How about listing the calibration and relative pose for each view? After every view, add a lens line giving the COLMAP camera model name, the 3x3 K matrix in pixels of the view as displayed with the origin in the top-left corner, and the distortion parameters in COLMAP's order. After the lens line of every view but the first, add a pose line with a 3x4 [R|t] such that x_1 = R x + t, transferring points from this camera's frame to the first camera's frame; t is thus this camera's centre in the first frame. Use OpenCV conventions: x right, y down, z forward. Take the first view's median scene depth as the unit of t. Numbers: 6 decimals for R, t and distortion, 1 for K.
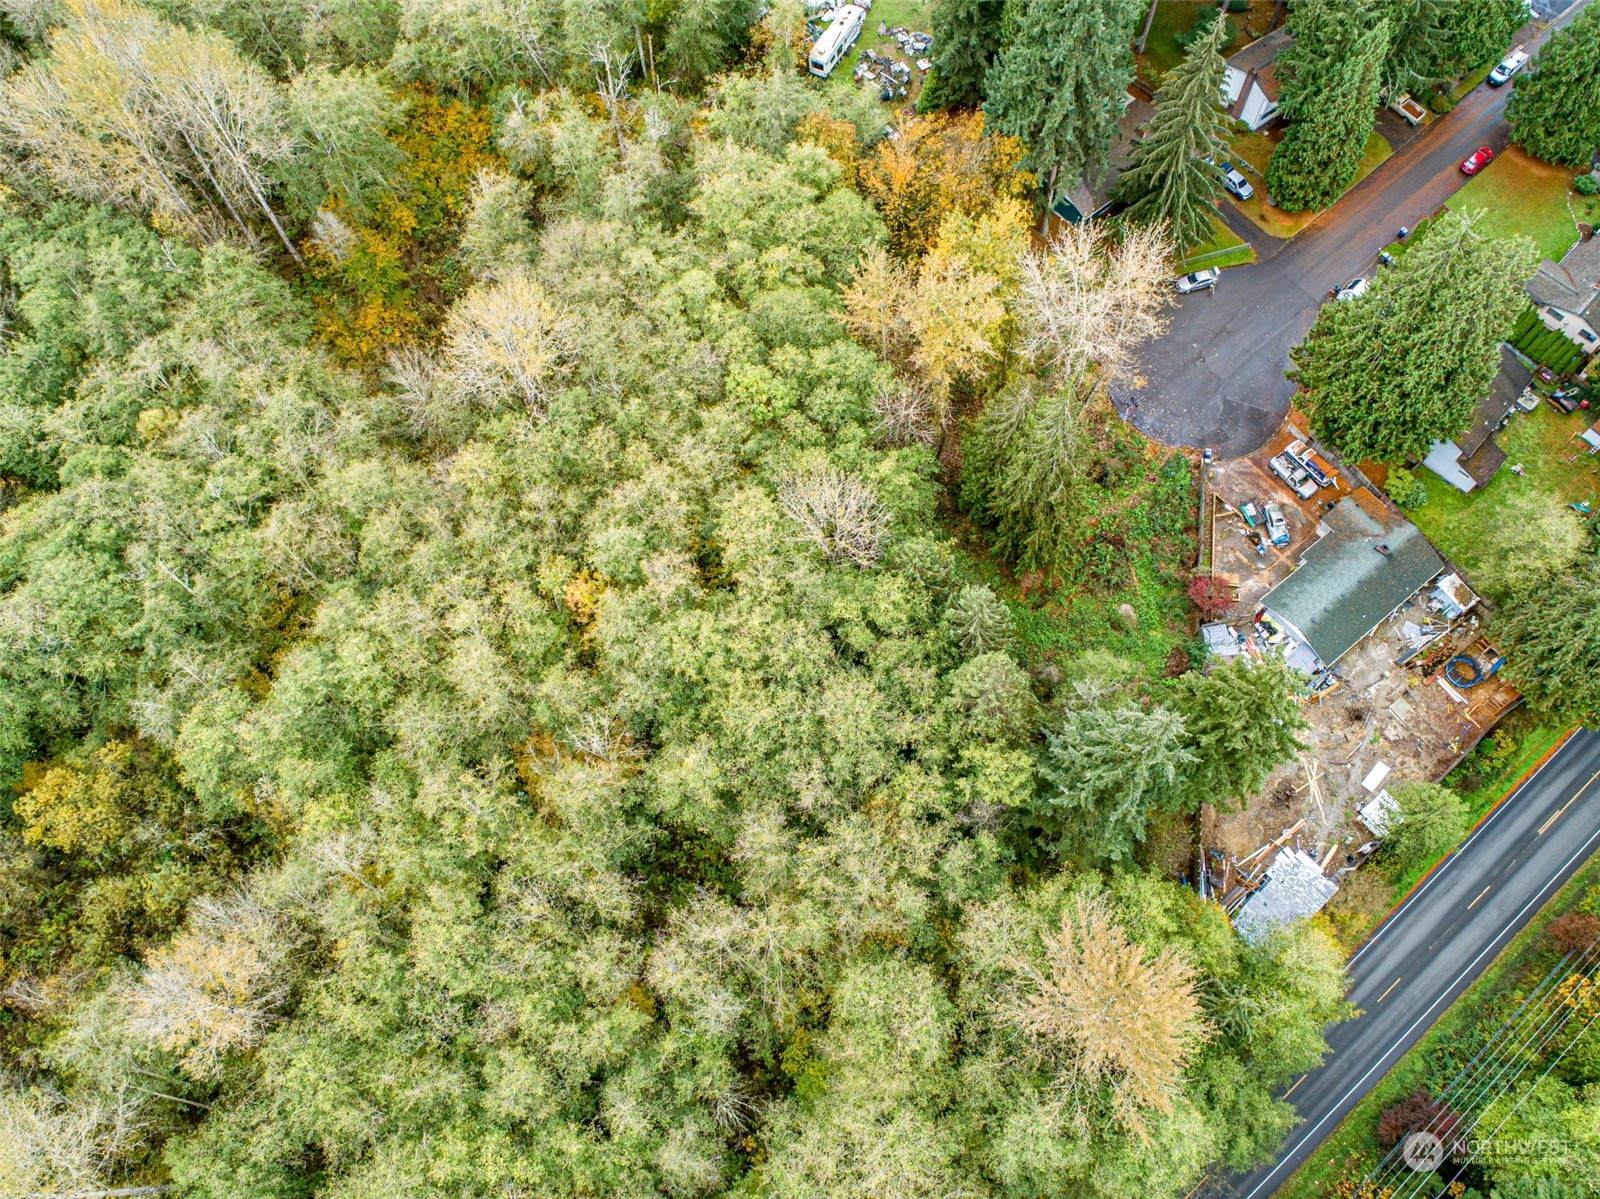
lens RADIAL K [[1243.4, 0, 800.0], [0, 1243.4, 599.5], [0, 0, 1]] dist [-0.012564, -0.003469]
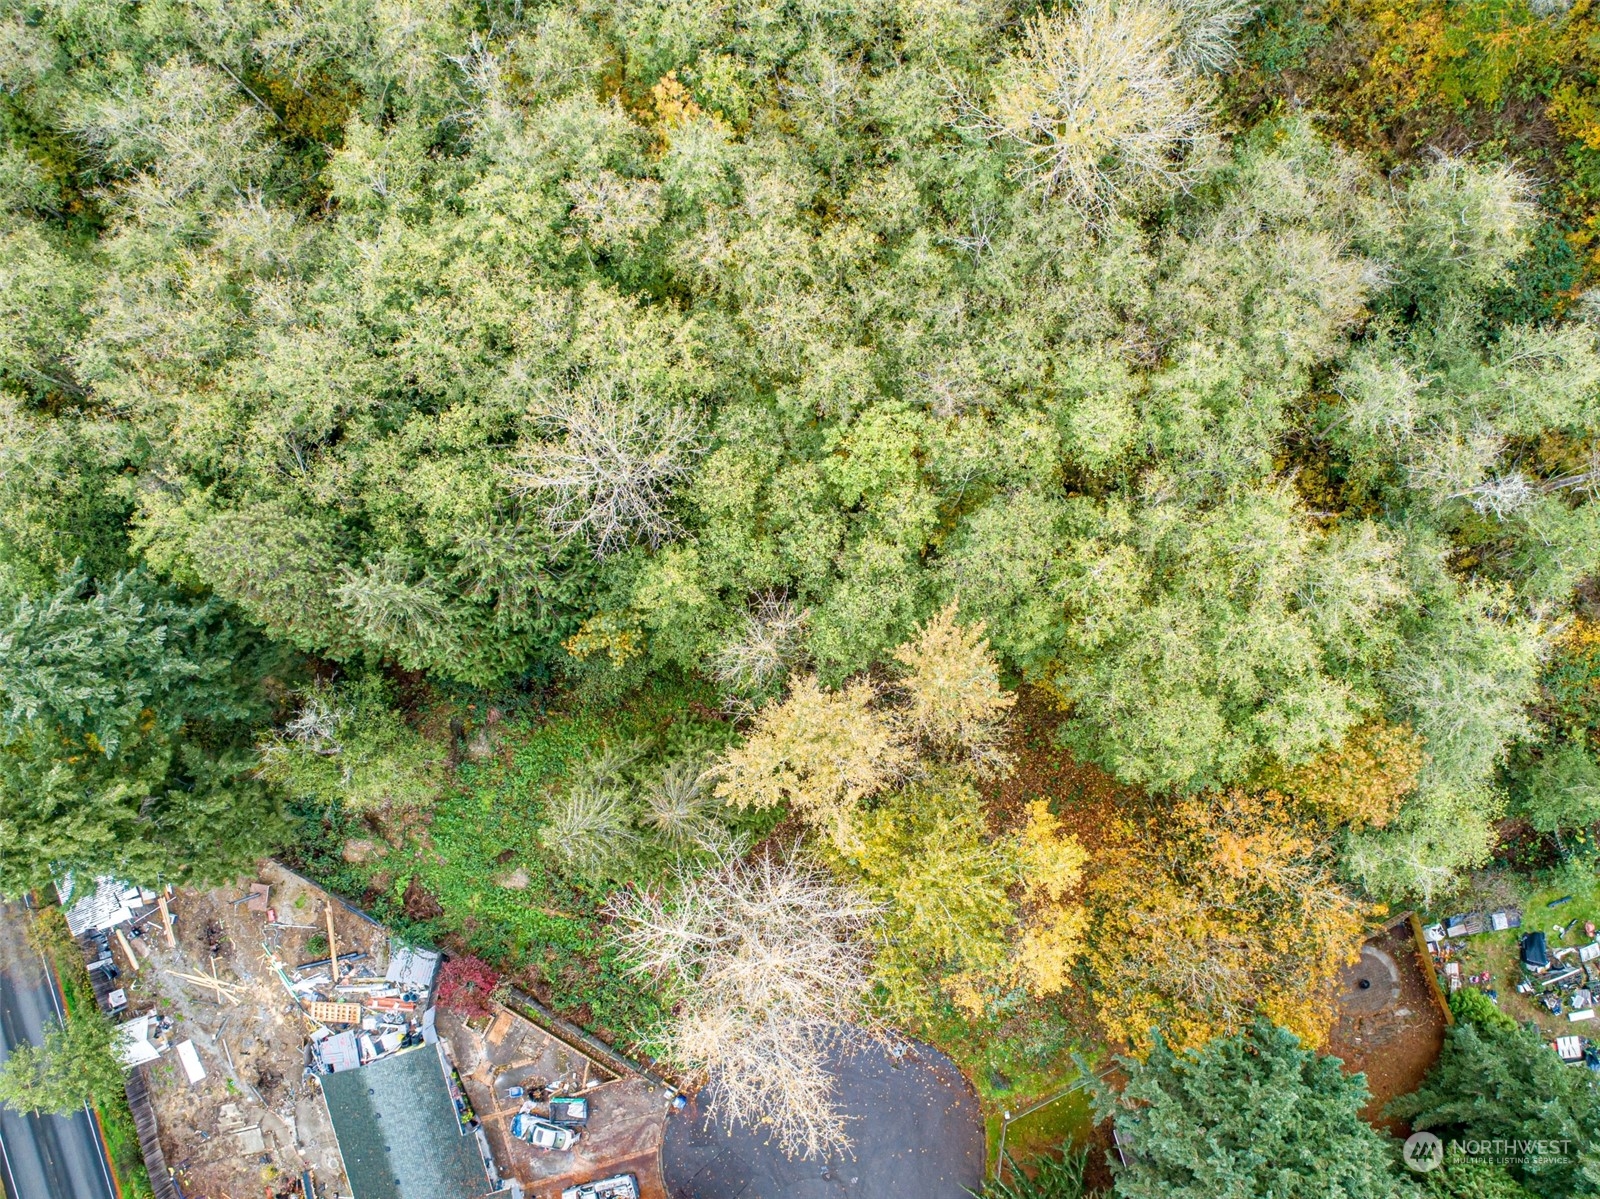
lens RADIAL K [[1243.4, 0, 800.0], [0, 1243.4, 599.5], [0, 0, 1]] dist [-0.012564, -0.003469]
pose [[-0.368988, 0.929291, 0.016347, 0.037882], [-0.834232, -0.338895, 0.434979, -0.400215], [0.409761, 0.146865, 0.900292, 0.394185]]
